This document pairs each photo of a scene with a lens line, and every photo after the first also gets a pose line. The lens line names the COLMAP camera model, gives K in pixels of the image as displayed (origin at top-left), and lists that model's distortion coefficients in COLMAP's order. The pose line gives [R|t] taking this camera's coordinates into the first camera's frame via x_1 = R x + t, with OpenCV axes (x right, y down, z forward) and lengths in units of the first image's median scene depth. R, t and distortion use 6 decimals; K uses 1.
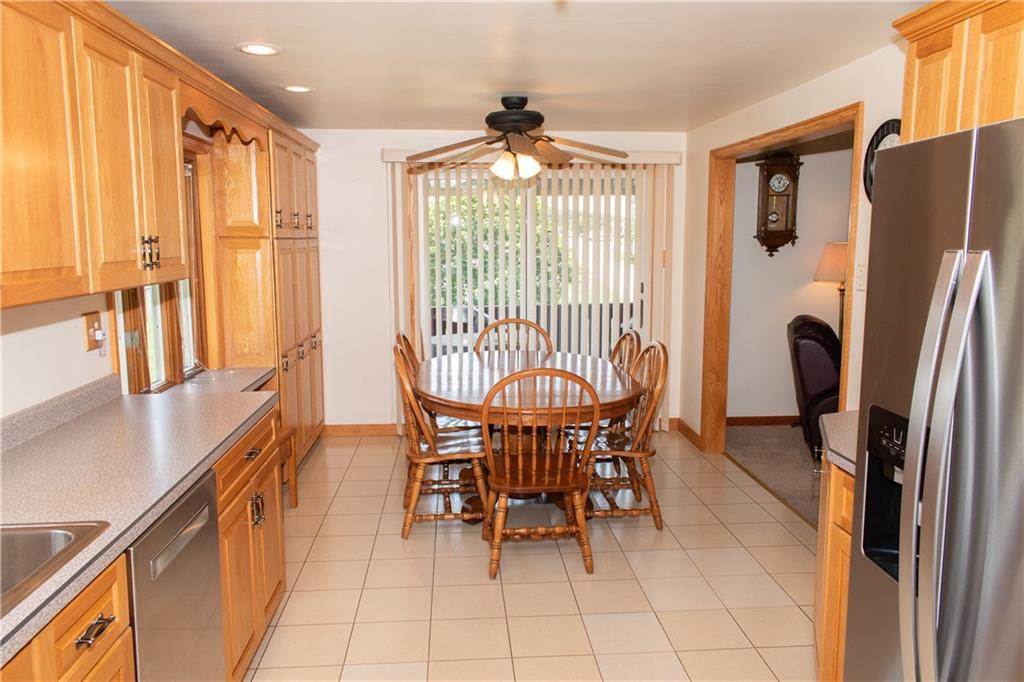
lens RADIAL K [[777.3, 0, 508.5], [0, 777.3, 341.8], [0, 0, 1]] dist [0.000453, 0.007889]
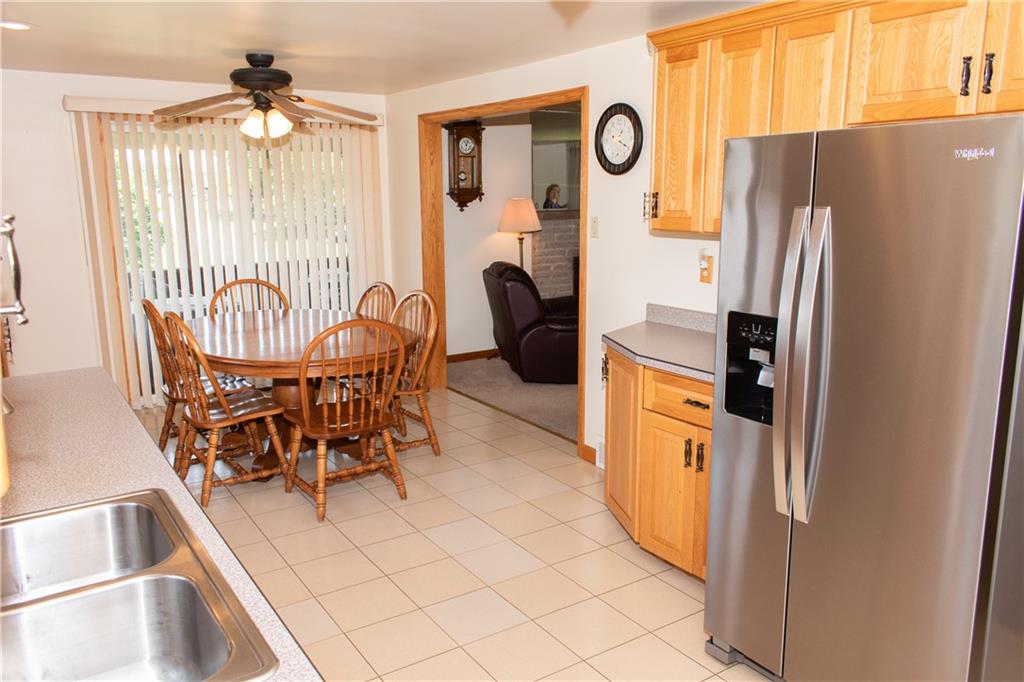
lens RADIAL K [[777.3, 0, 510.7], [0, 777.3, 342.7], [0, 0, 1]] dist [0.000453, 0.007889]
pose [[0.872438, -0.097493, 0.478901, -0.223381], [0.069761, 0.994709, 0.075411, -0.000318], [-0.483720, -0.032383, 0.874624, -0.037412]]
